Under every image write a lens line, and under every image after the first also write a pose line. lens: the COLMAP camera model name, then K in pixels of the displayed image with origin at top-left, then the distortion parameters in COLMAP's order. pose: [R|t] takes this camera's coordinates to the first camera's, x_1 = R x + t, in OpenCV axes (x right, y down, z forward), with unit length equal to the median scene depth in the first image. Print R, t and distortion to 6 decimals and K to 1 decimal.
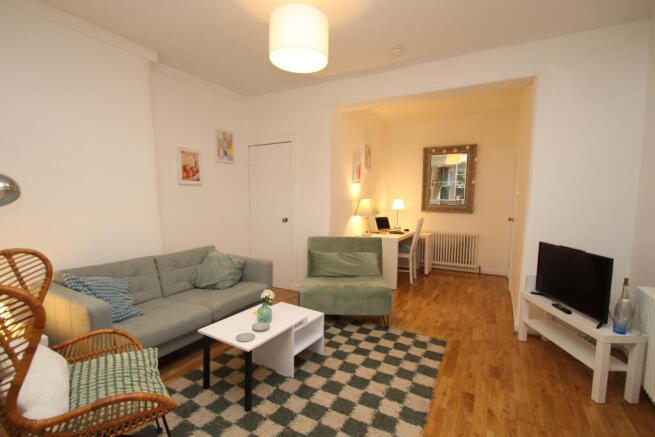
lens RADIAL K [[304.0, 0, 326.6], [0, 304.0, 221.3], [0, 0, 1]] dist [-0.005549, -0.000911]
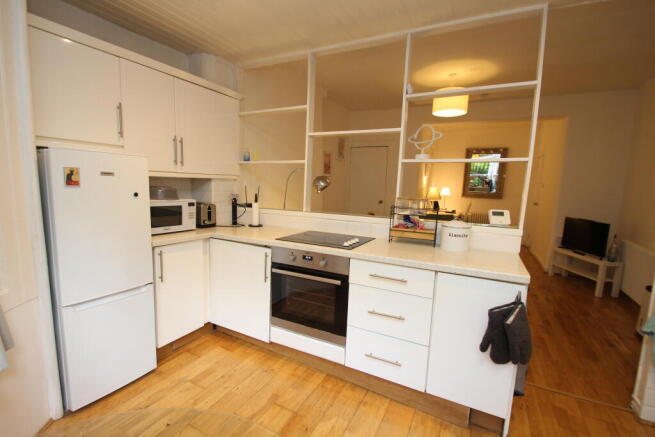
lens RADIAL K [[304.0, 0, 325.2], [0, 304.0, 219.1], [0, 0, 1]] dist [-0.005549, -0.000911]
pose [[0.999492, 0.012895, 0.029161, -0.380131], [-0.014279, 0.998756, 0.047780, 0.010951], [-0.028509, -0.048172, 0.998432, -0.359342]]
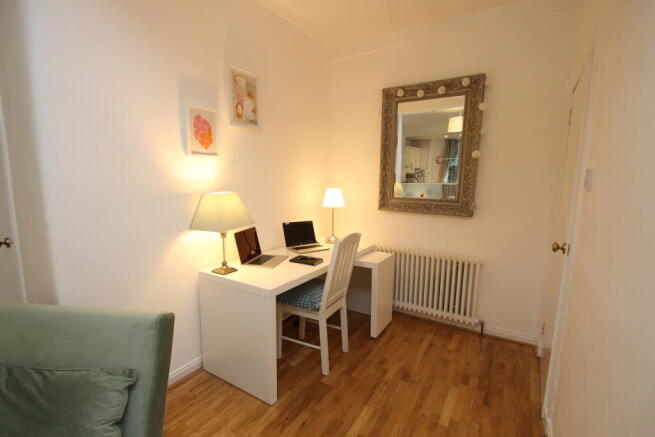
lens RADIAL K [[304.0, 0, 327.7], [0, 304.0, 220.9], [0, 0, 1]] dist [-0.005549, -0.000911]
pose [[0.998732, 0.007710, -0.049747, 0.296144], [-0.004461, 0.997869, 0.065104, -0.057953], [0.050143, -0.064799, 0.996638, 0.538483]]
